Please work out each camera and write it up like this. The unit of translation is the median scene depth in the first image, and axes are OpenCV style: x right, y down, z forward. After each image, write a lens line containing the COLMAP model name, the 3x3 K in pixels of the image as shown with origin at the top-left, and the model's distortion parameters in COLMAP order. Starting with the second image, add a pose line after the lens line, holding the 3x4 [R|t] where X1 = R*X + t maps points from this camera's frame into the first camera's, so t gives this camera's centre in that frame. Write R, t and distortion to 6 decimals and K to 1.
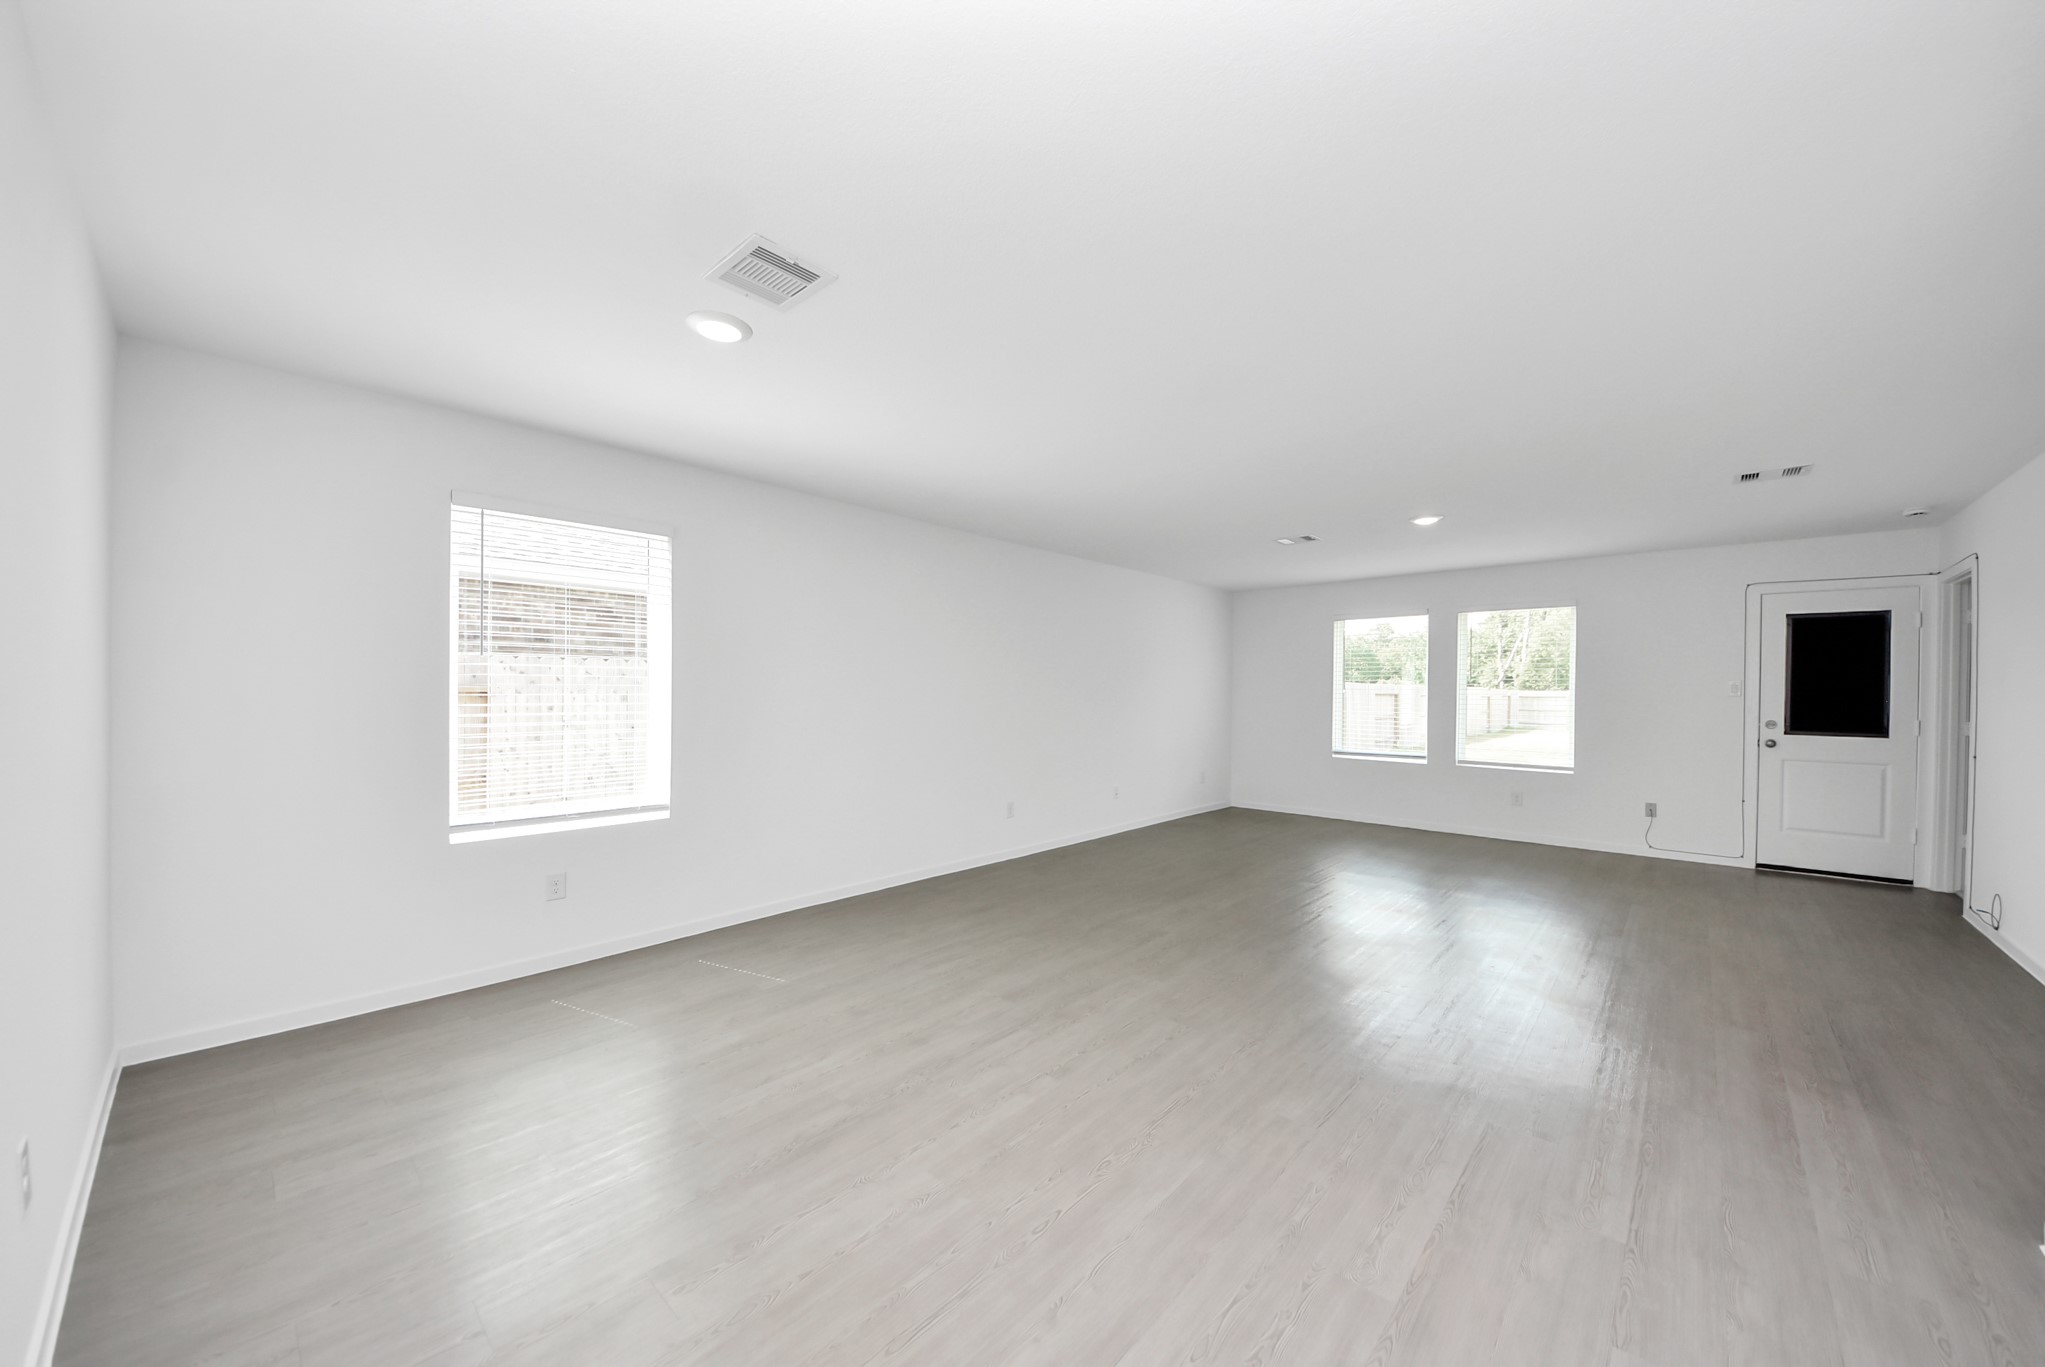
lens RADIAL K [[742.0, 0, 1024.4], [0, 742.0, 686.4], [0, 0, 1]] dist [-0.000547, 0.000138]
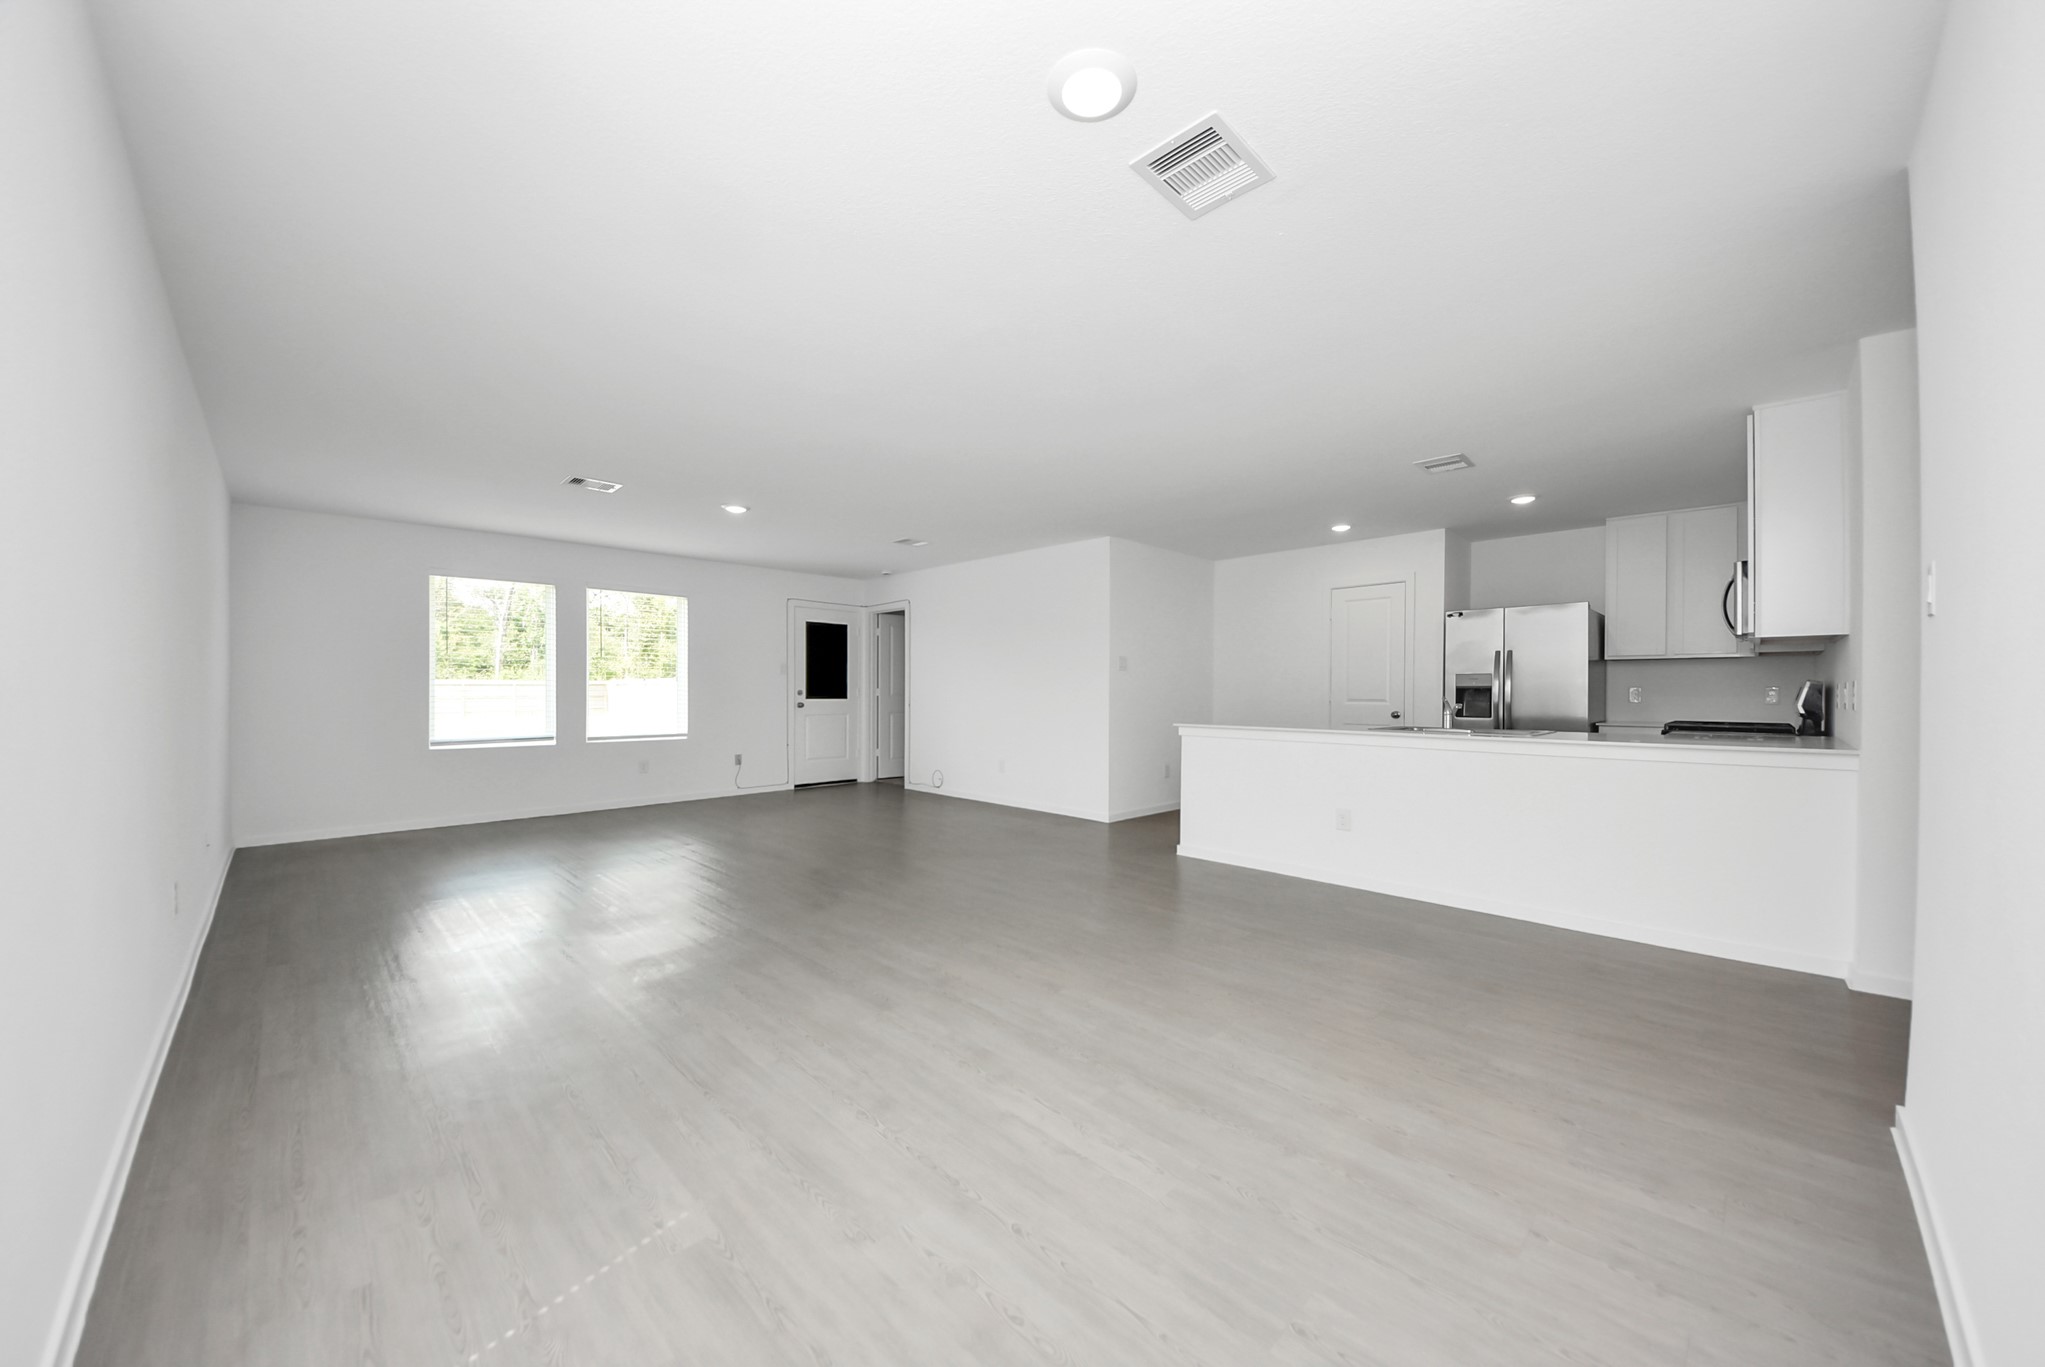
lens RADIAL K [[742.0, 0, 1041.6], [0, 742.0, 693.3], [0, 0, 1]] dist [-0.000547, 0.000138]
pose [[0.013553, -0.011771, 0.999839, -0.497110], [-0.008419, 0.999894, 0.011886, 0.029229], [-0.999873, -0.008578, 0.013452, 0.470032]]
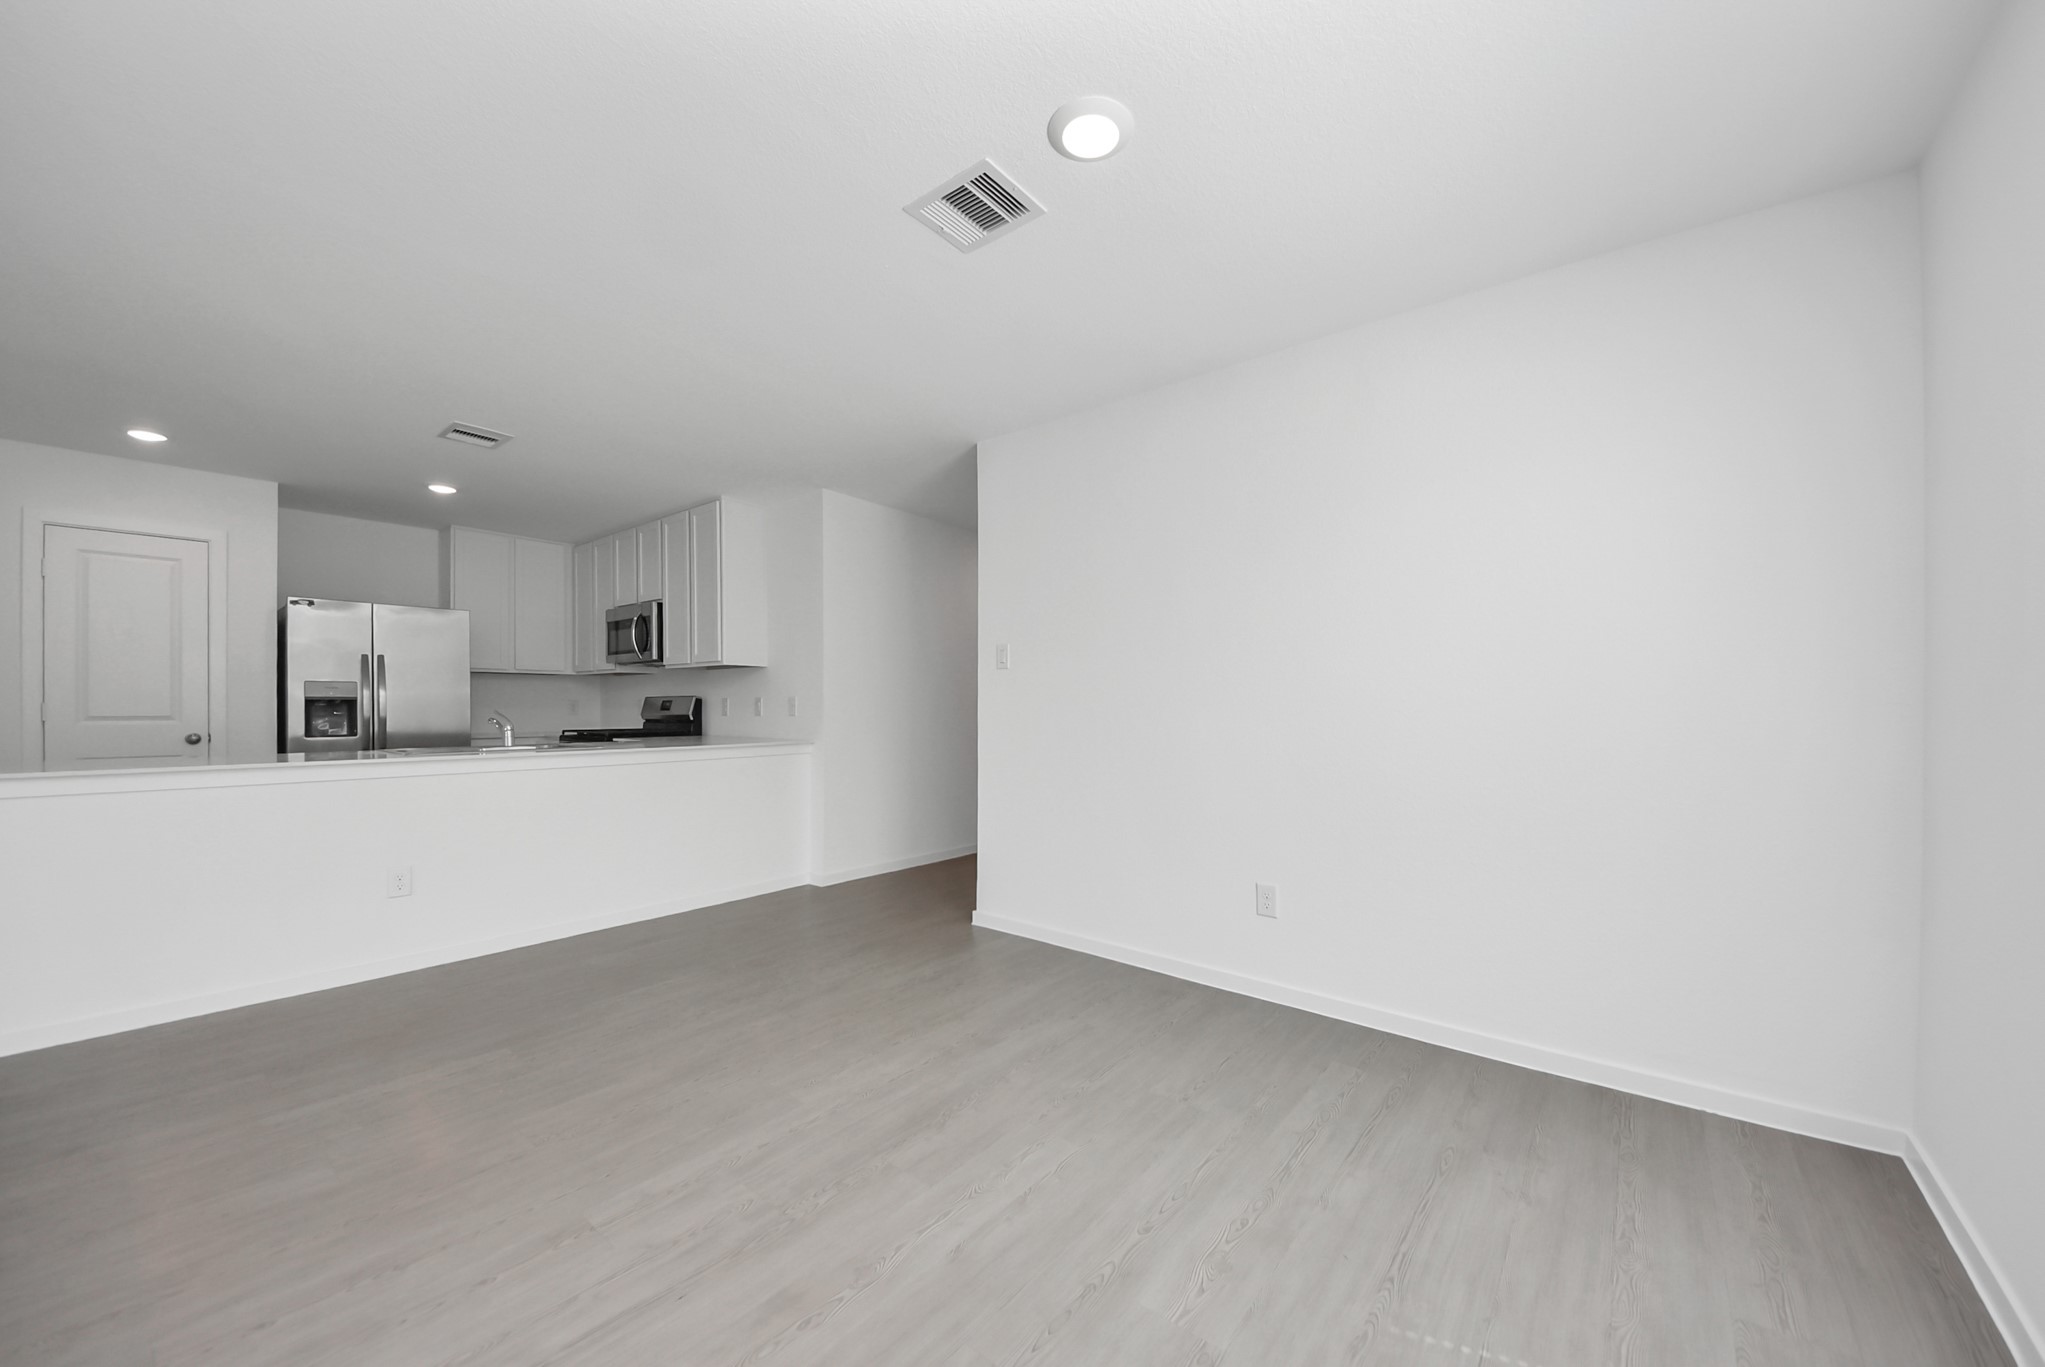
lens RADIAL K [[742.0, 0, 1040.9], [0, 742.0, 696.3], [0, 0, 1]] dist [-0.000547, 0.000138]
pose [[-0.995407, -0.010024, -0.095211, -0.134446], [-0.008352, 0.999804, -0.017945, 0.034052], [0.095373, -0.017068, -0.995295, 0.780246]]
